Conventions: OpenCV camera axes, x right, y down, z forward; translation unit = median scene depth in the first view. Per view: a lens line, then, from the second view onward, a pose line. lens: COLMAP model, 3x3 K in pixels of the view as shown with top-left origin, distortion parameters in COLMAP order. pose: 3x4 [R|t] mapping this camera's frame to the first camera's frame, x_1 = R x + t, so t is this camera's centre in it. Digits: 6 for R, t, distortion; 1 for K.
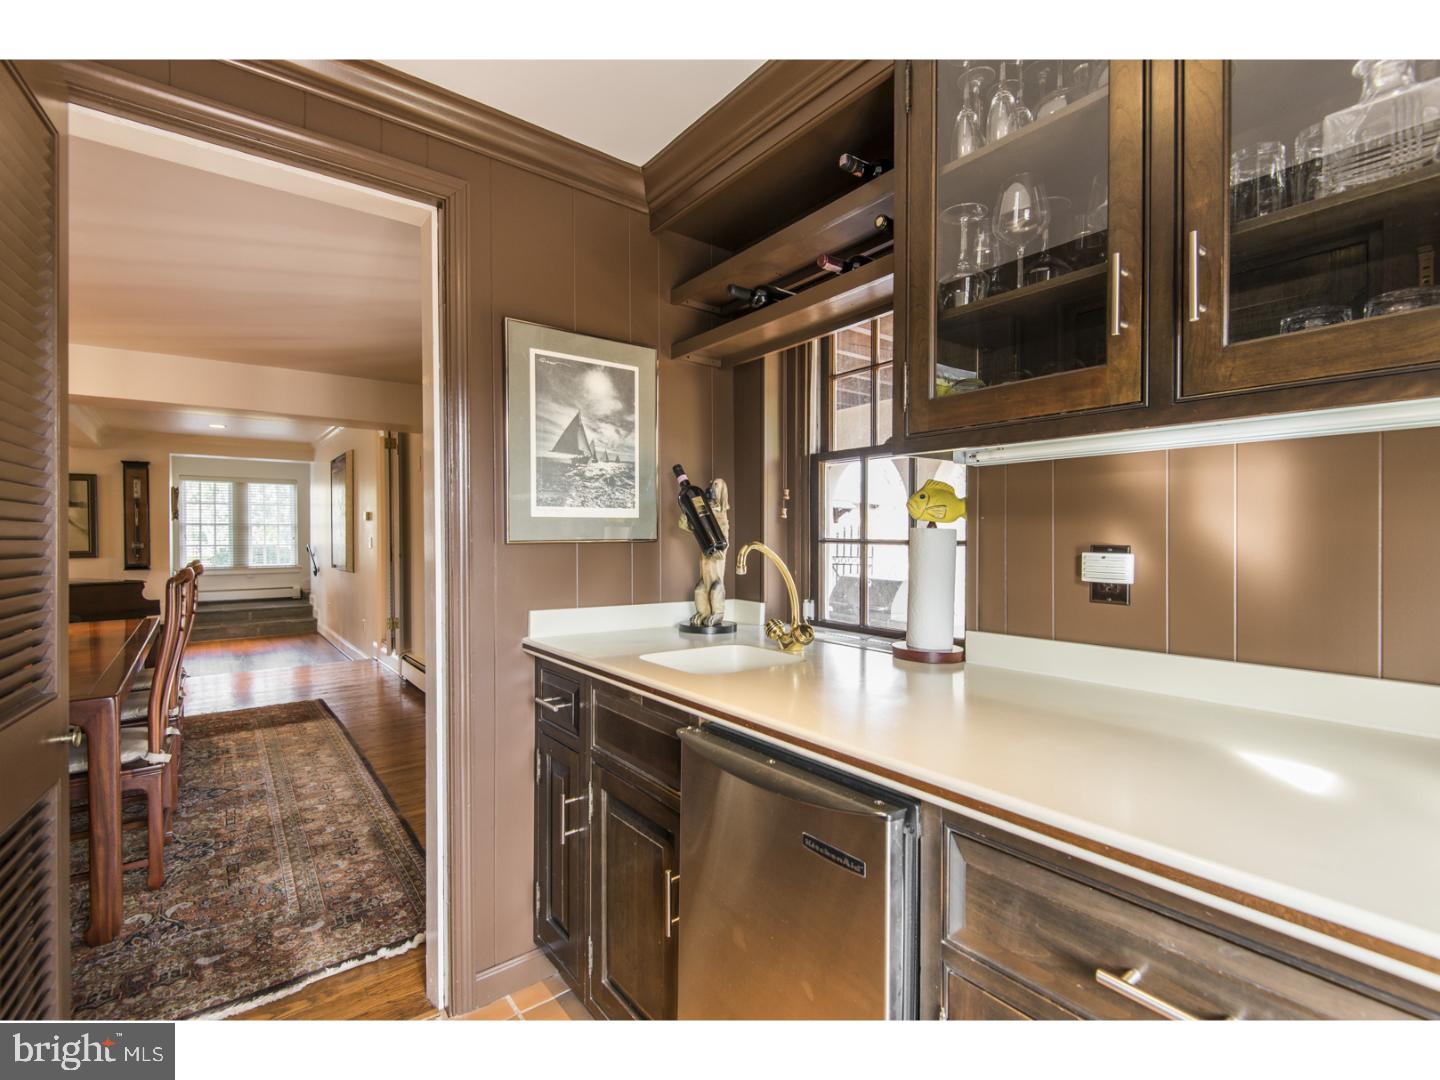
lens RADIAL K [[656.4, 0, 716.4], [0, 656.4, 540.6], [0, 0, 1]] dist [0.025565, -0.006231]
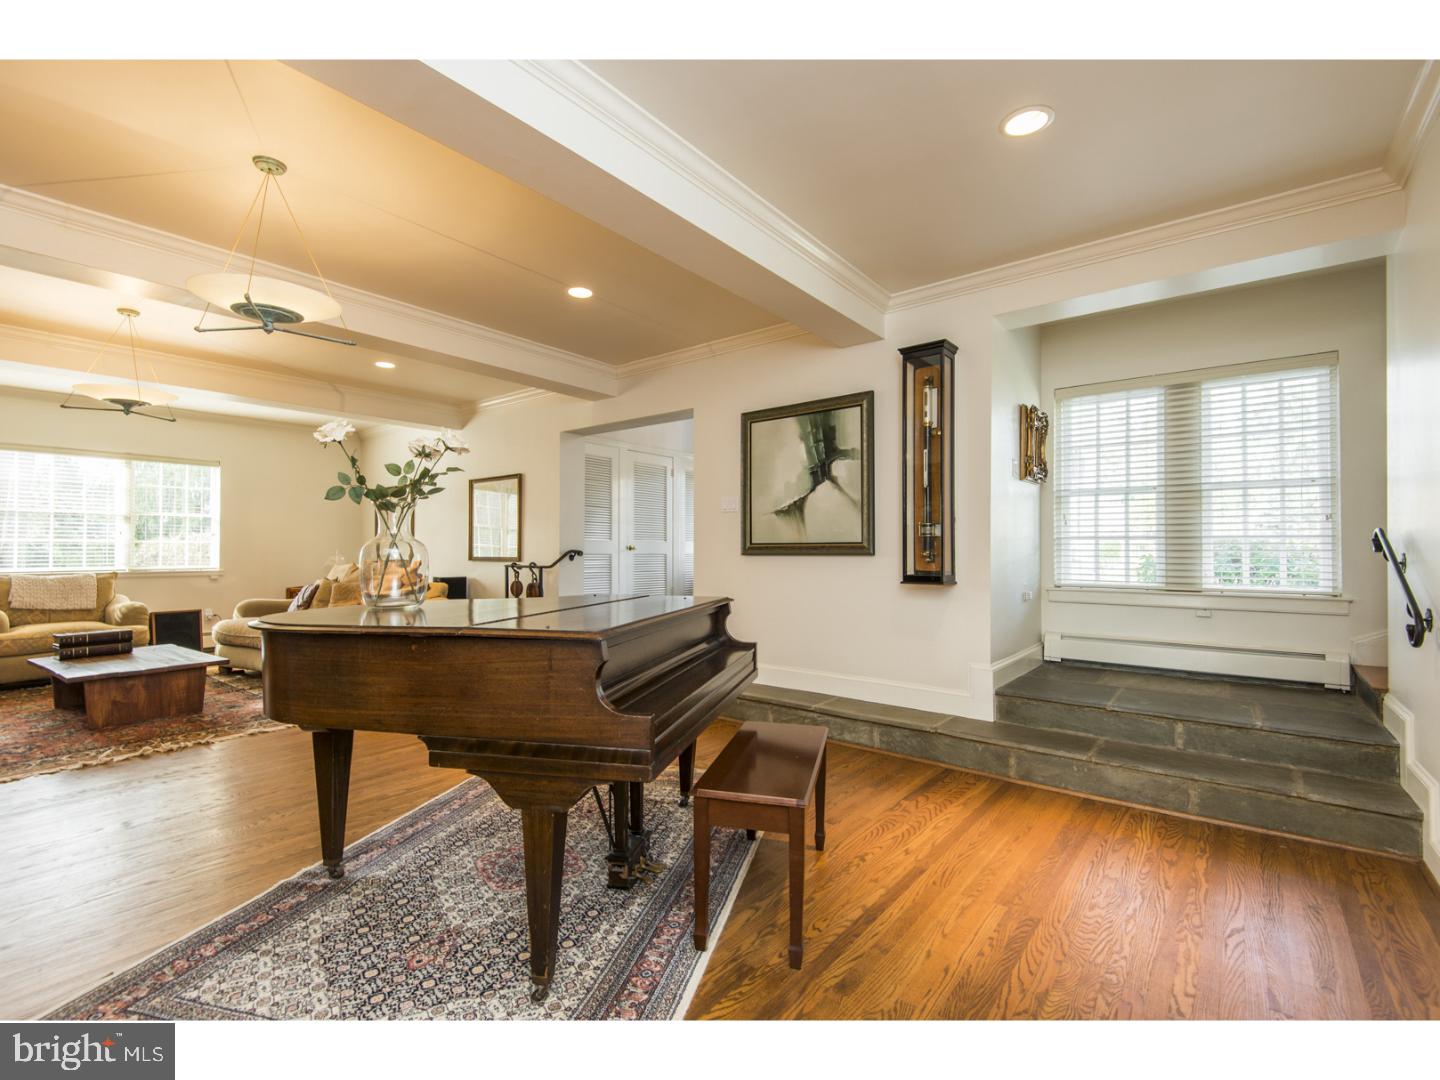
lens RADIAL K [[656.4, 0, 716.3], [0, 656.4, 543.6], [0, 0, 1]] dist [0.025565, -0.006231]
pose [[0.237323, -0.009787, -0.971382, -0.384968], [-0.008958, 0.999885, -0.012262, 0.019217], [0.971390, 0.011612, 0.237208, 0.623491]]
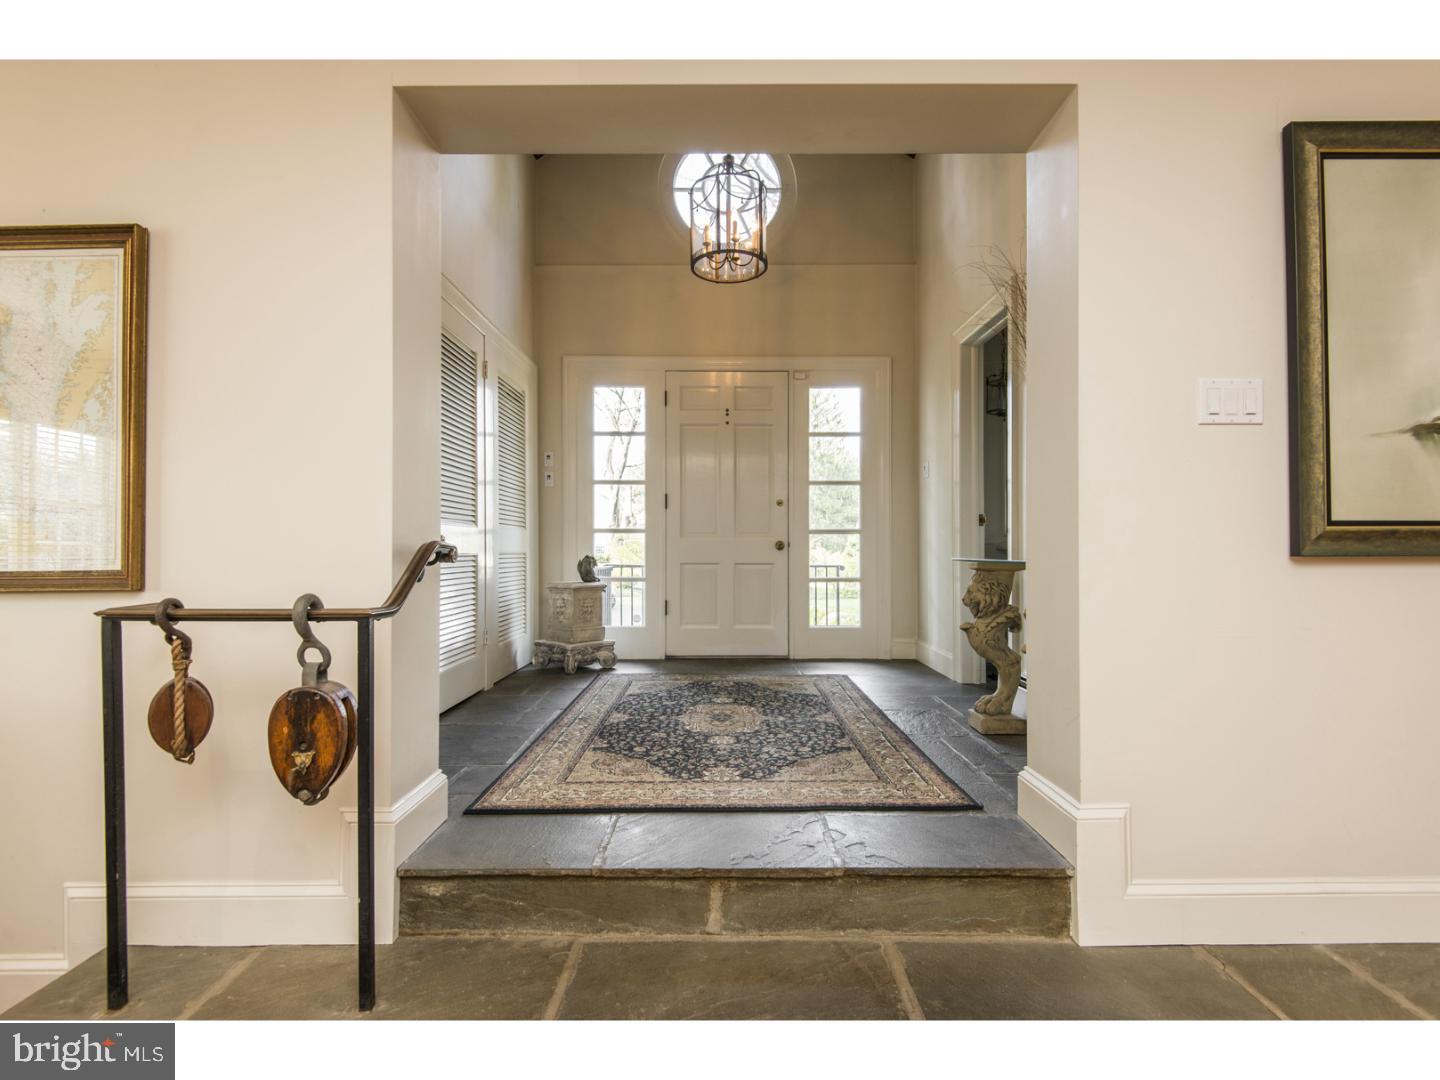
lens RADIAL K [[688.0, 0, 717.4], [0, 688.0, 545.1], [0, 0, 1]] dist [0.000891, -0.001500]
pose [[0.788240, -0.005109, -0.615347, -0.837549], [-0.005344, 0.999871, -0.015147, 0.021704], [0.615345, 0.015228, 0.788111, 0.545742]]
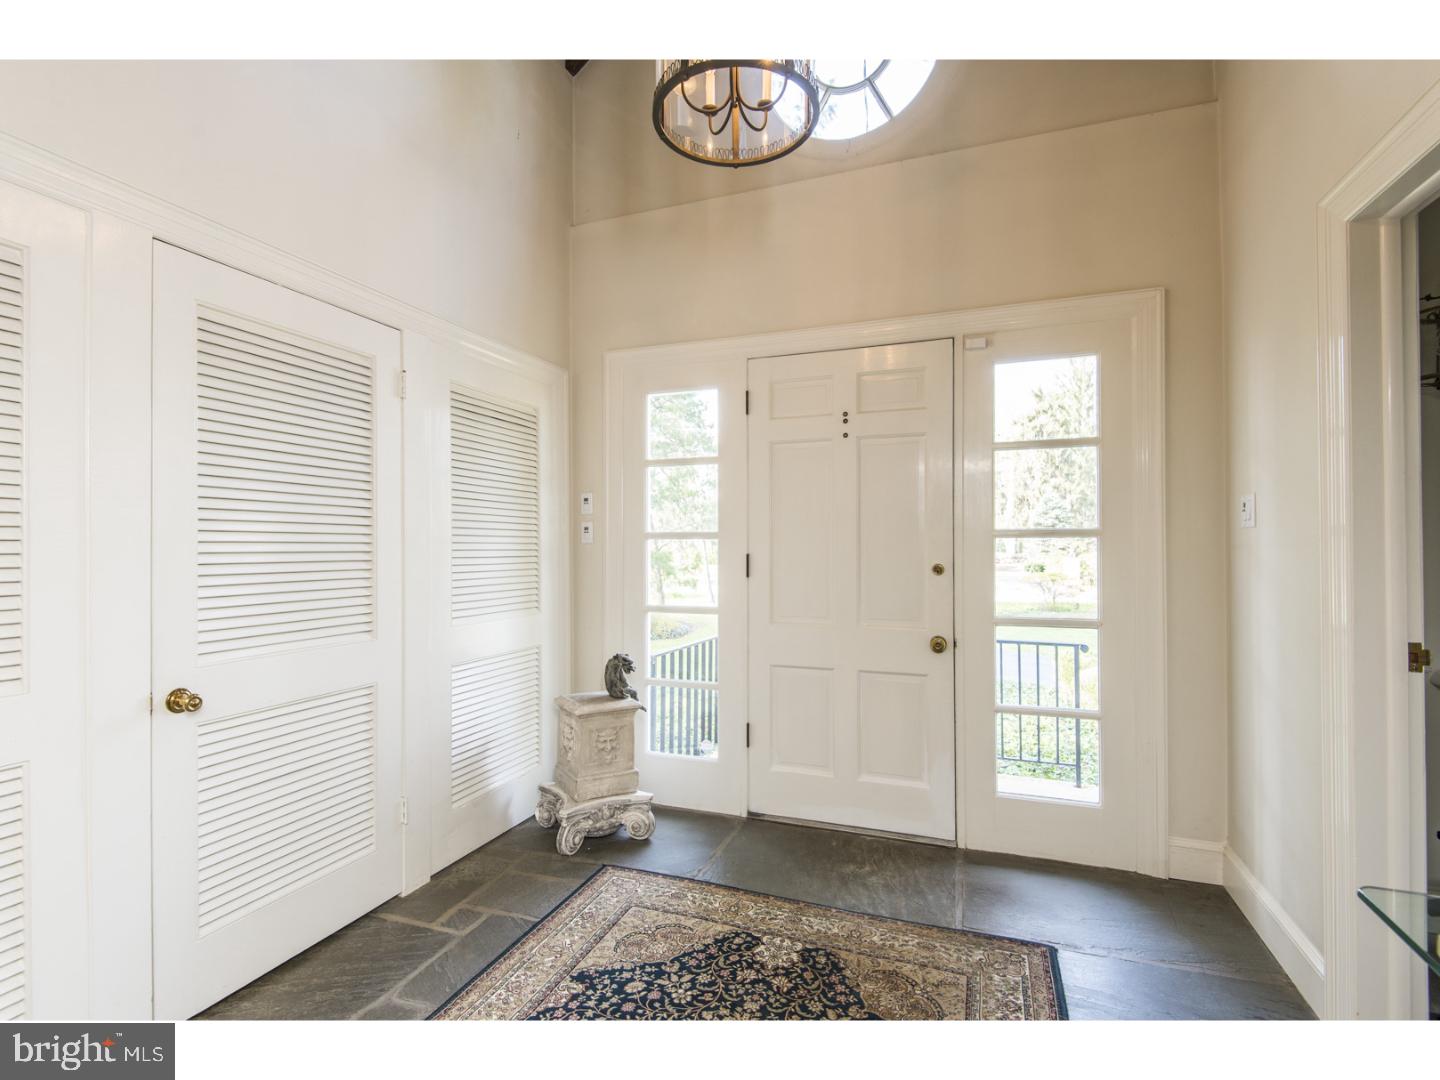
lens RADIAL K [[688.0, 0, 717.2], [0, 688.0, 541.4], [0, 0, 1]] dist [0.000891, -0.001500]
pose [[0.517249, -0.006924, -0.855807, -0.903789], [-0.002645, 0.999950, -0.009689, -0.020070], [0.855831, 0.007275, 0.517204, 0.718604]]
